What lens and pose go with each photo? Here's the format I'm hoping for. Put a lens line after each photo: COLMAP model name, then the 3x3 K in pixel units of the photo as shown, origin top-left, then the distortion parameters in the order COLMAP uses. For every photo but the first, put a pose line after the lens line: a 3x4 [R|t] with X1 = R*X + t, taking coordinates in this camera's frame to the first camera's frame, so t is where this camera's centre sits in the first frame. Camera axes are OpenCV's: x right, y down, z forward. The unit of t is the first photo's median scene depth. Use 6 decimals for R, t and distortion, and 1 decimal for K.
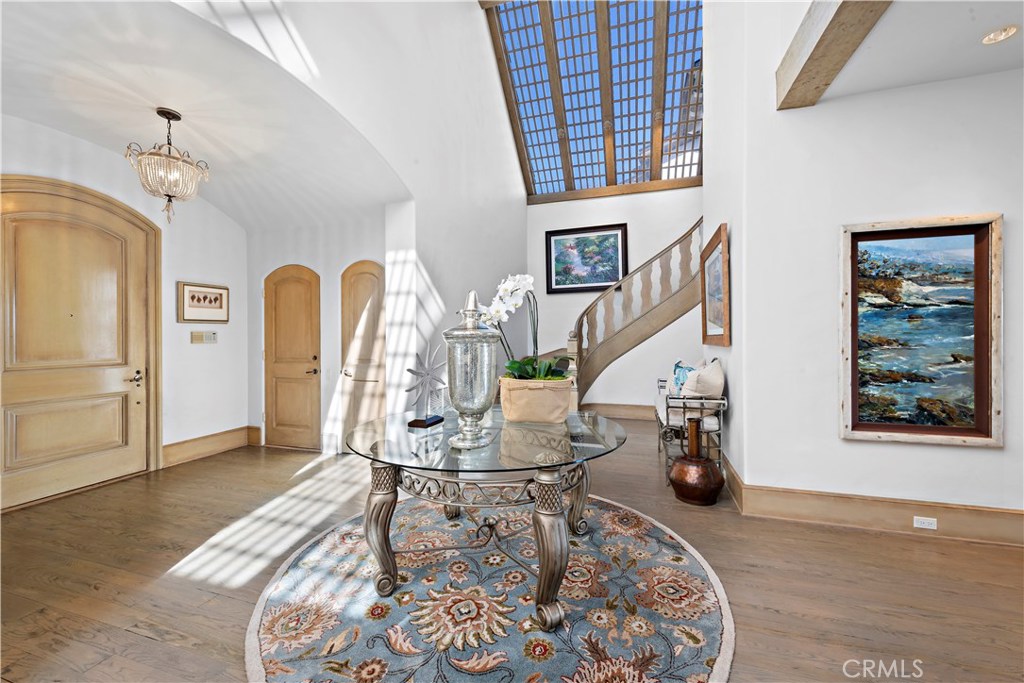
lens RADIAL K [[401.6, 0, 510.6], [0, 401.6, 342.4], [0, 0, 1]] dist [0.009059, -0.000419]
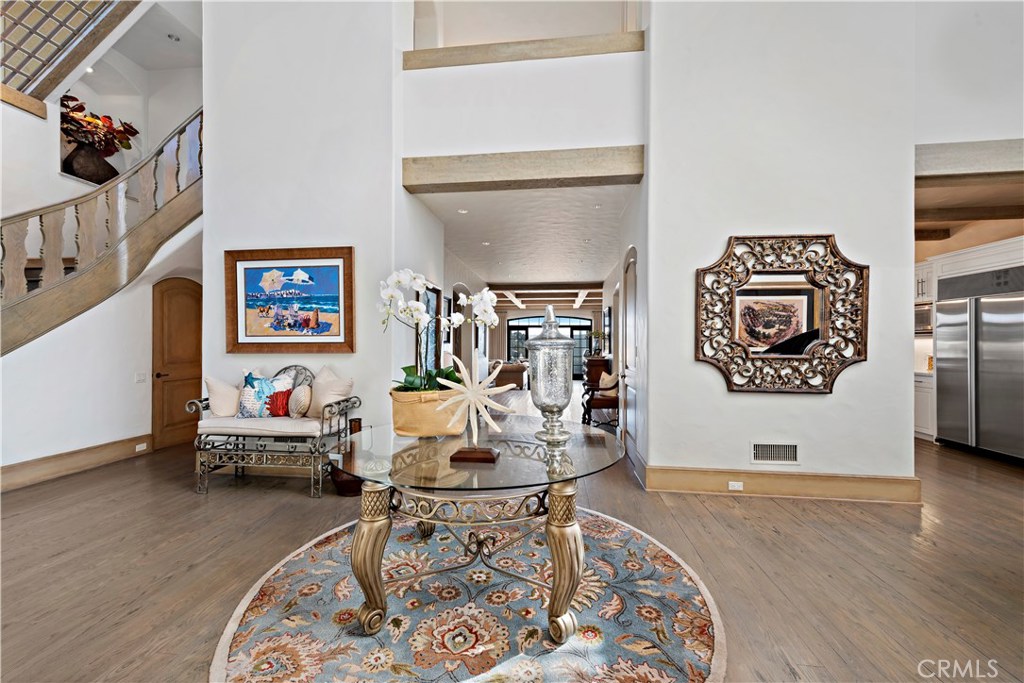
lens RADIAL K [[401.6, 0, 510.6], [0, 401.6, 342.4], [0, 0, 1]] dist [0.009059, -0.000419]
pose [[-0.185324, 0.001309, 0.982677, -1.097759], [0.011762, 0.999930, 0.000886, -0.025507], [-0.982607, 0.011722, -0.185327, 1.202748]]
